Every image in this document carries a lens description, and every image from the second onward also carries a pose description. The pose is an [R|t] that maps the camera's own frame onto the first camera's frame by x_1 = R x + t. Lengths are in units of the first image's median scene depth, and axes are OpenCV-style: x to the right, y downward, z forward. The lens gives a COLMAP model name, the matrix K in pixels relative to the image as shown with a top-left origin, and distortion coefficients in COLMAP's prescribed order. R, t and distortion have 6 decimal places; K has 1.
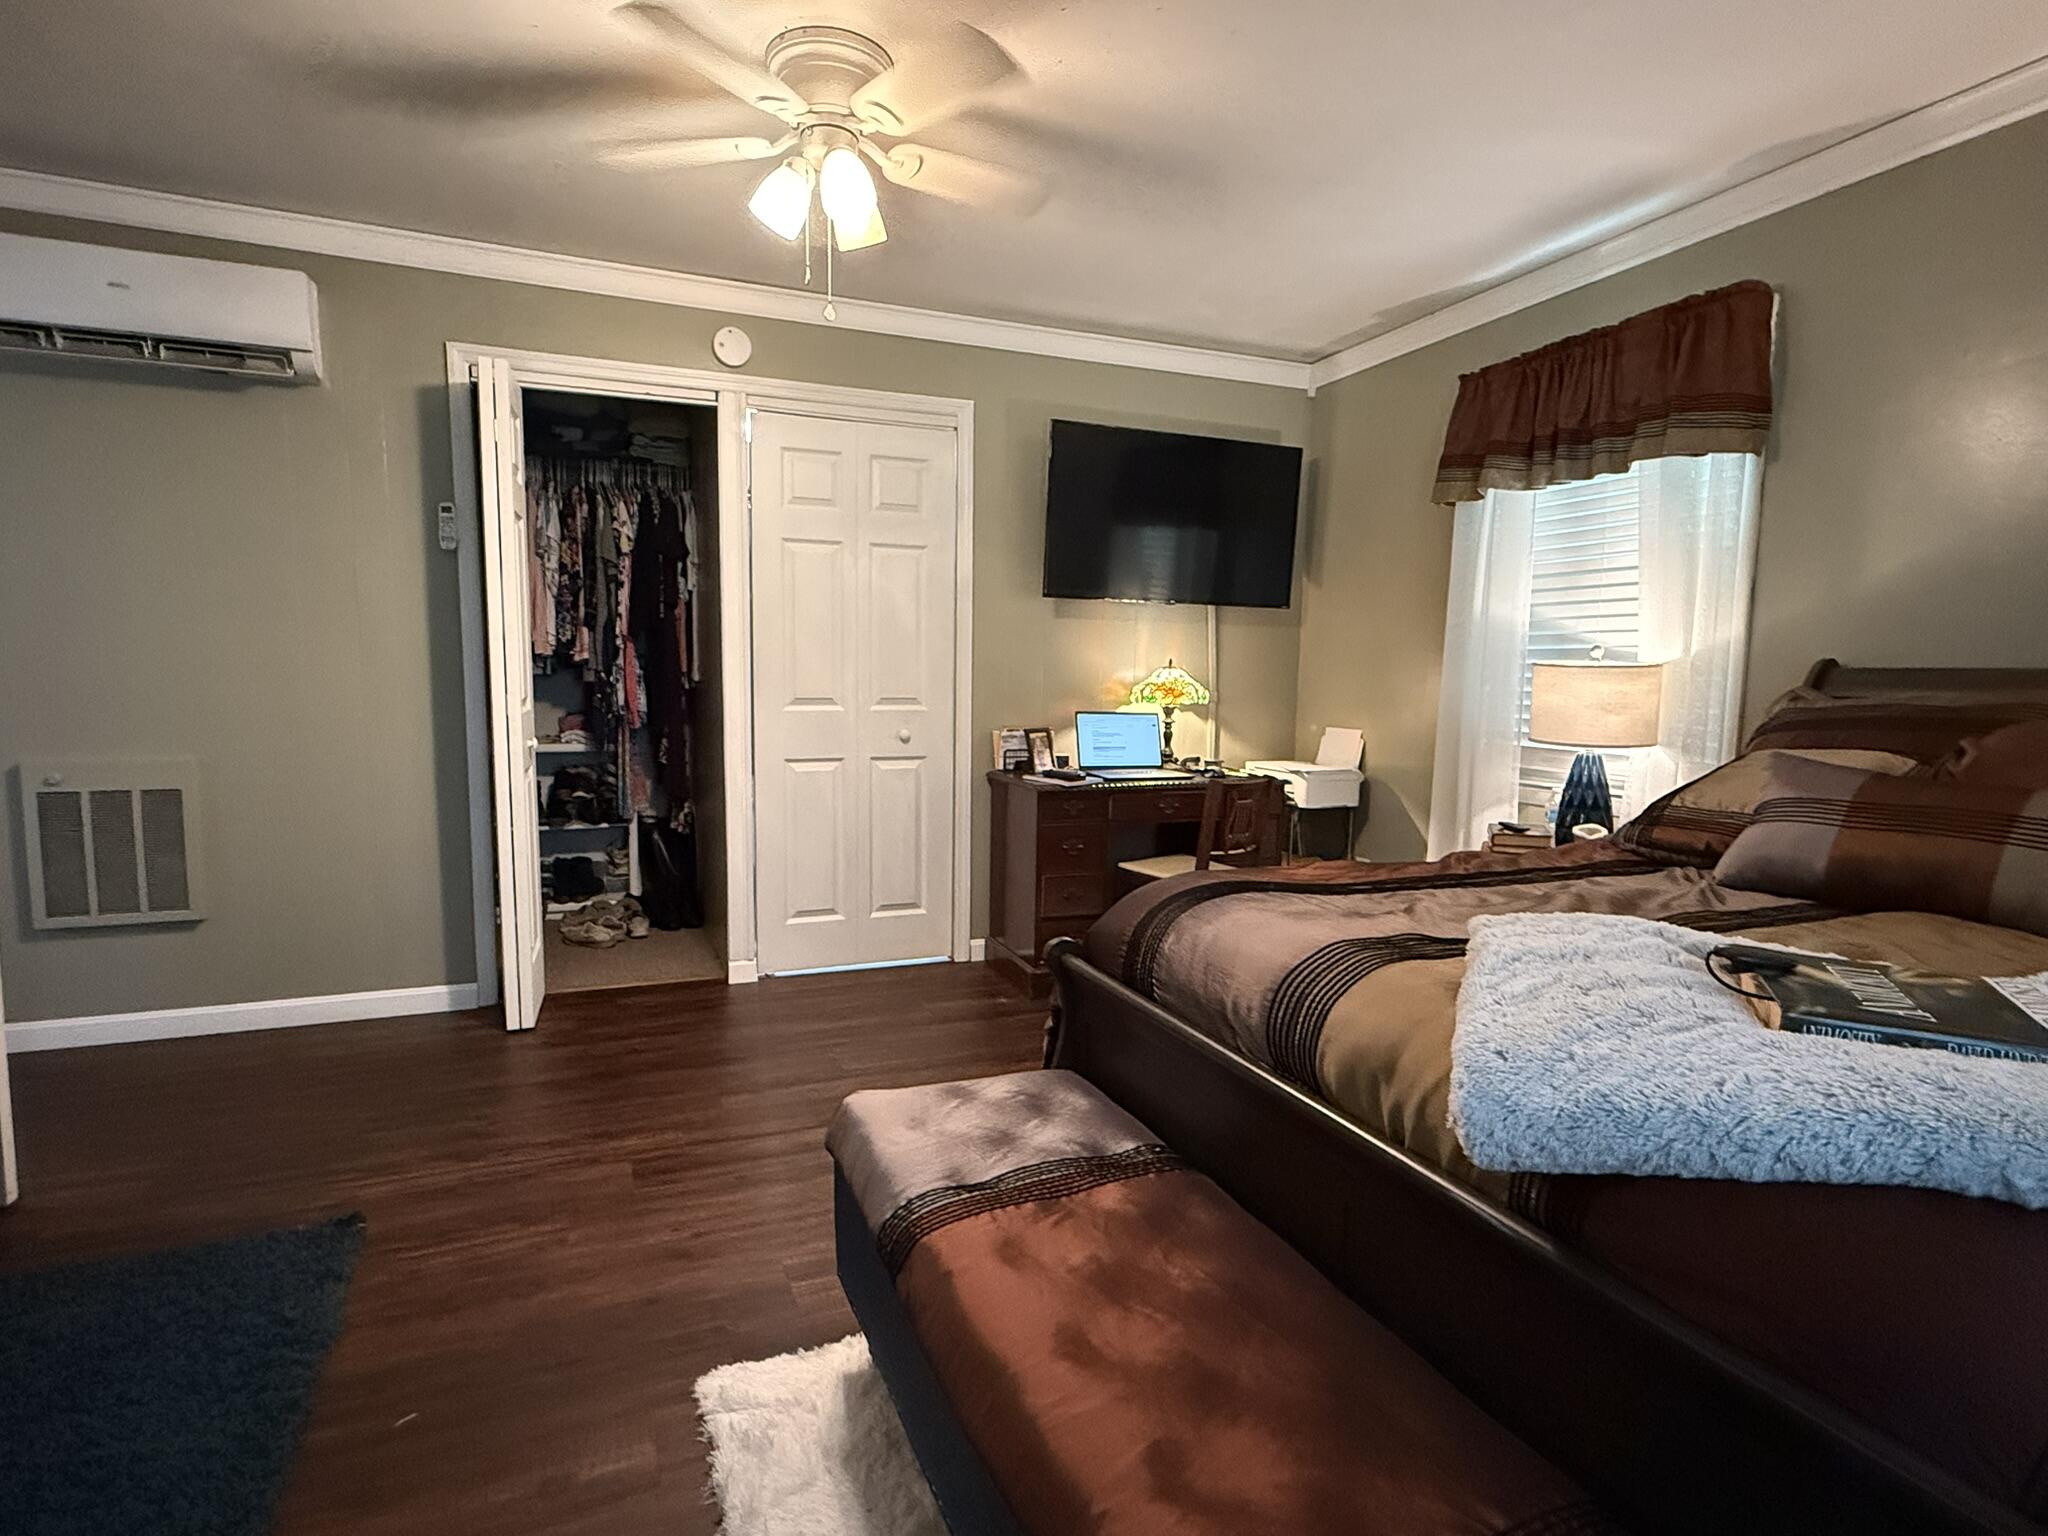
lens RADIAL K [[1047.8, 0, 1018.1], [0, 1047.8, 775.7], [0, 0, 1]] dist [-0.002016, 0.002252]
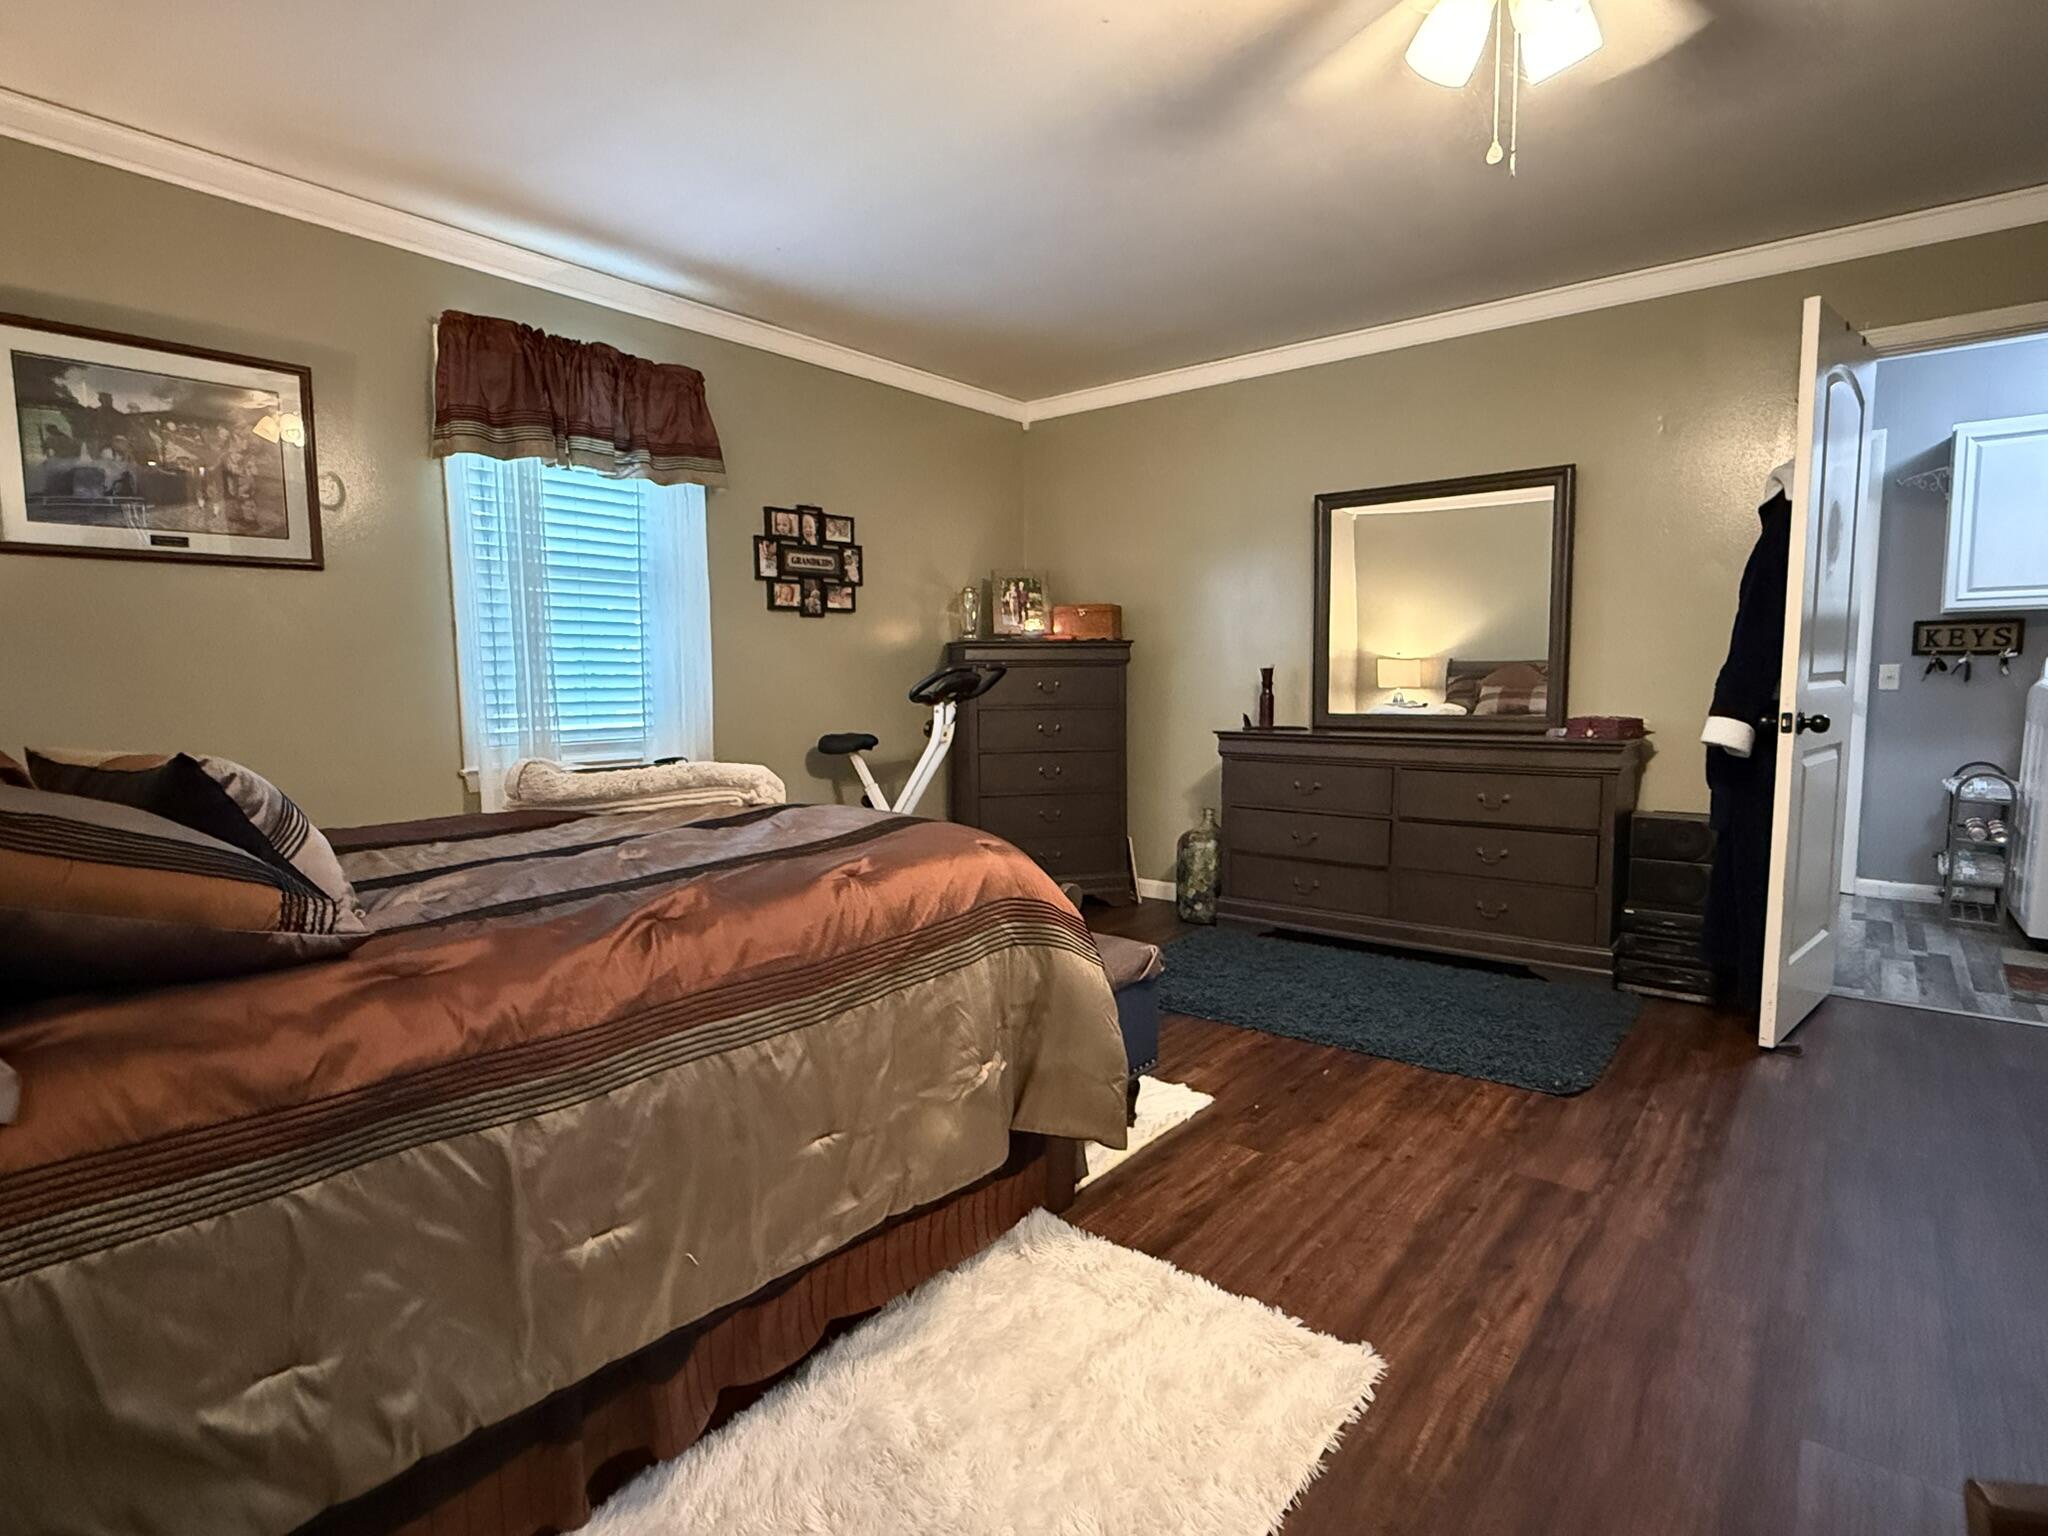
lens RADIAL K [[1047.8, 0, 1032.1], [0, 1047.8, 766.2], [0, 0, 1]] dist [-0.002016, 0.002252]
pose [[-0.878269, 0.035288, -0.476862, 0.331766], [-0.054267, 0.983474, 0.172725, -0.088798], [0.475077, 0.177577, -0.861840, 1.041976]]
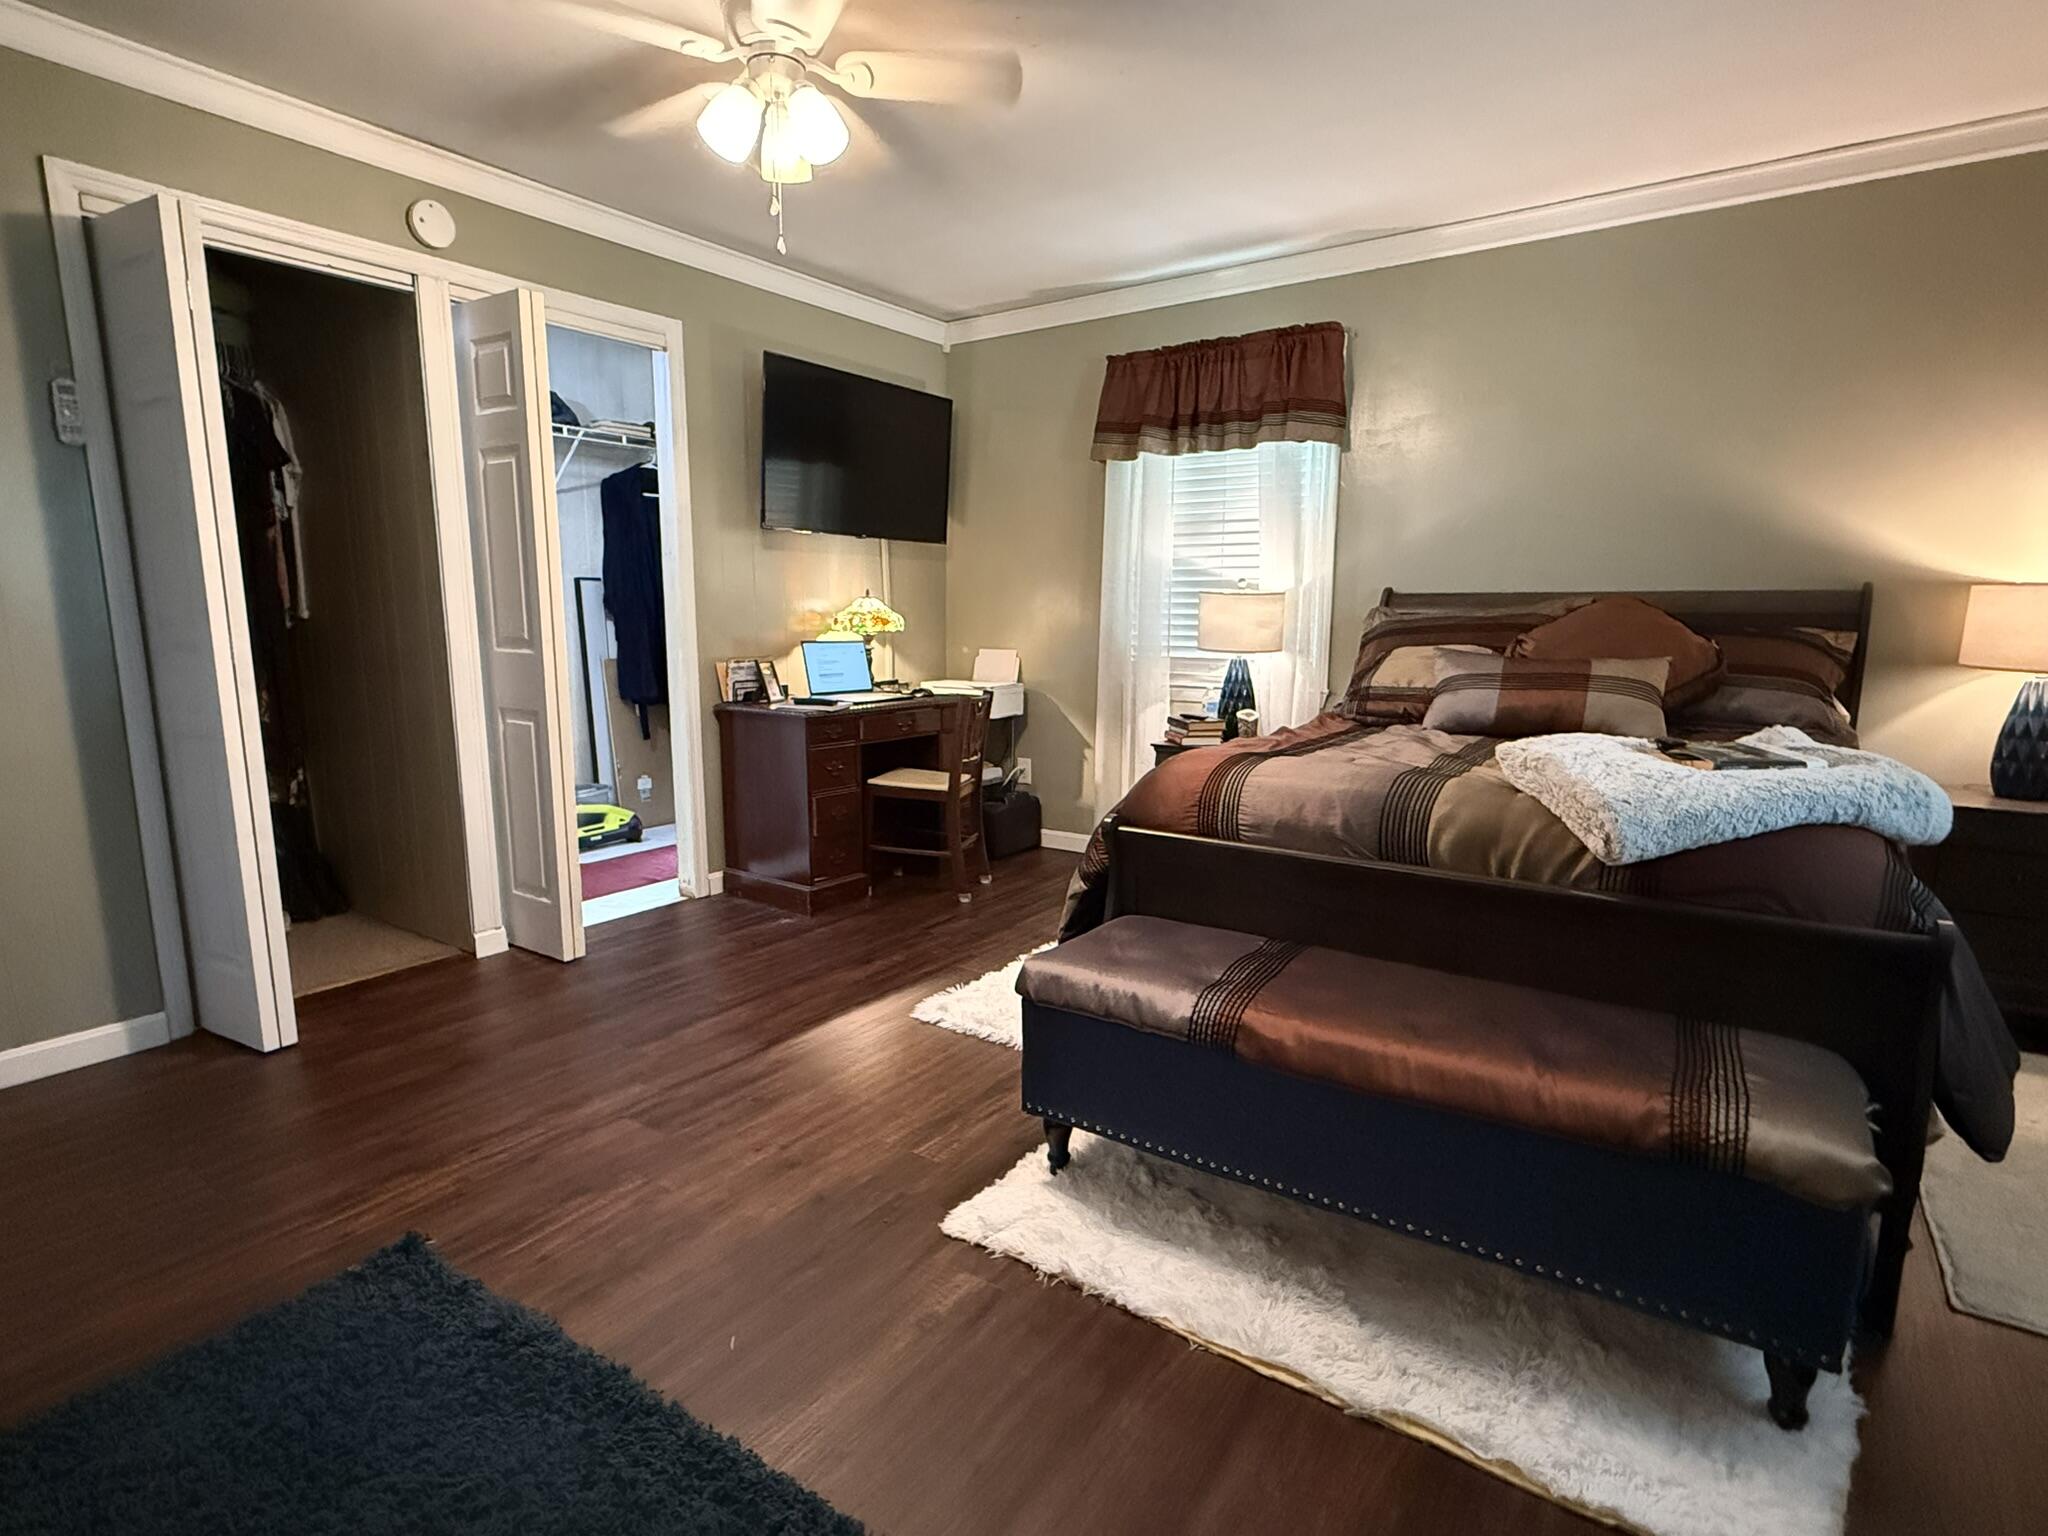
lens RADIAL K [[1047.8, 0, 1020.3], [0, 1047.8, 774.4], [0, 0, 1]] dist [-0.002016, 0.002252]
pose [[0.839334, -0.098501, 0.534617, -0.384958], [0.064013, 0.994514, 0.082736, -0.001776], [-0.539833, -0.035220, 0.841035, 0.003986]]
